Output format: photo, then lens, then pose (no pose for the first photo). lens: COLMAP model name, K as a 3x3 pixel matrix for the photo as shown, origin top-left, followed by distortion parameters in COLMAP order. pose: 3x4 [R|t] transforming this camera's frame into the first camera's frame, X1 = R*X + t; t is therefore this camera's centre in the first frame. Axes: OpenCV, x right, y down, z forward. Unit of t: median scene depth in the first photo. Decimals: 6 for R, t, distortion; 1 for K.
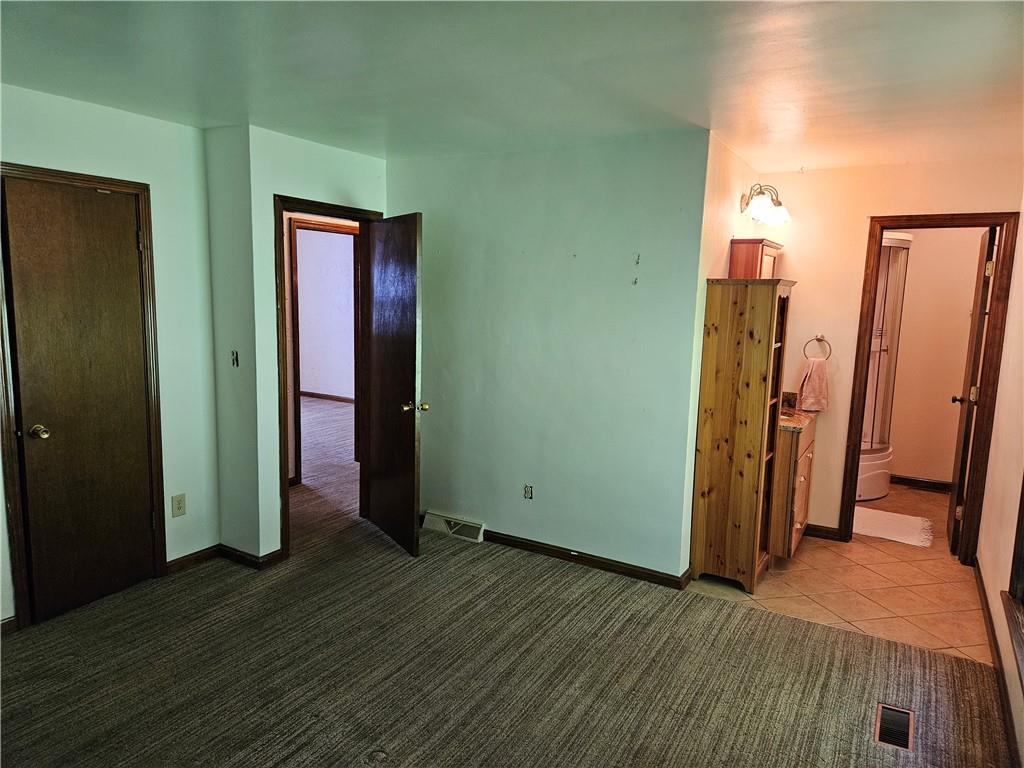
lens RADIAL K [[686.2, 0, 509.1], [0, 686.2, 379.7], [0, 0, 1]] dist [0.076375, -0.065020]
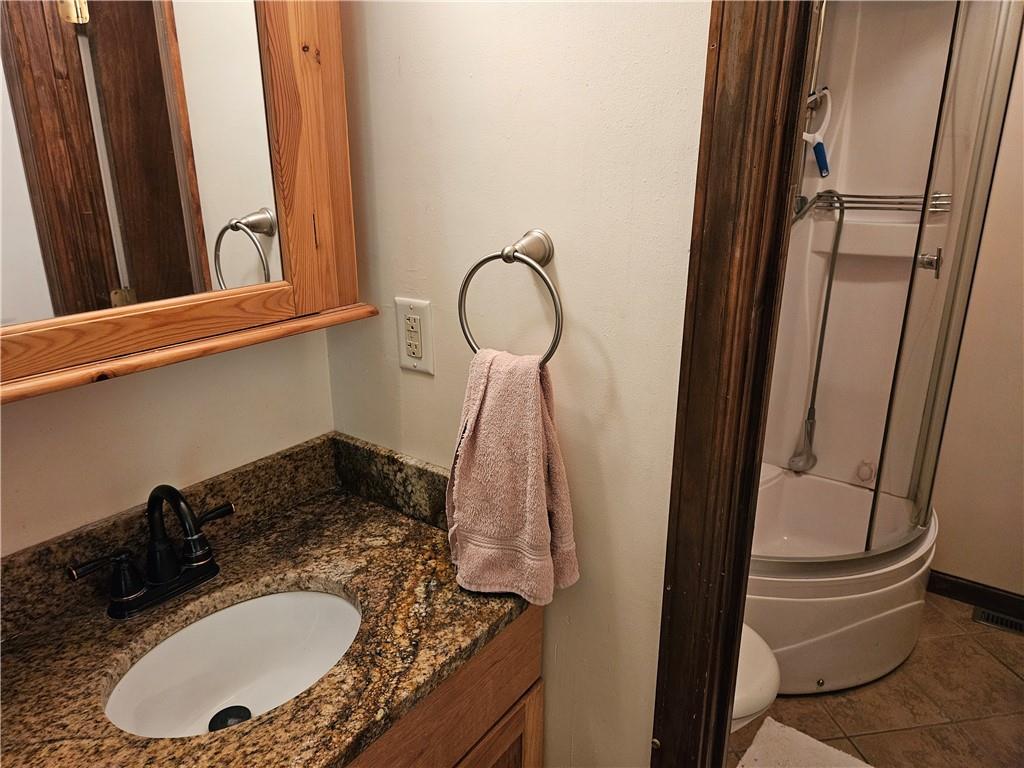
lens RADIAL K [[686.2, 0, 509.1], [0, 686.2, 379.7], [0, 0, 1]] dist [0.076375, -0.065020]
pose [[0.994614, -0.001787, -0.103634, 0.462739], [0.018029, 0.987593, 0.155995, -0.053923], [0.102069, -0.157023, 0.982306, 0.798282]]
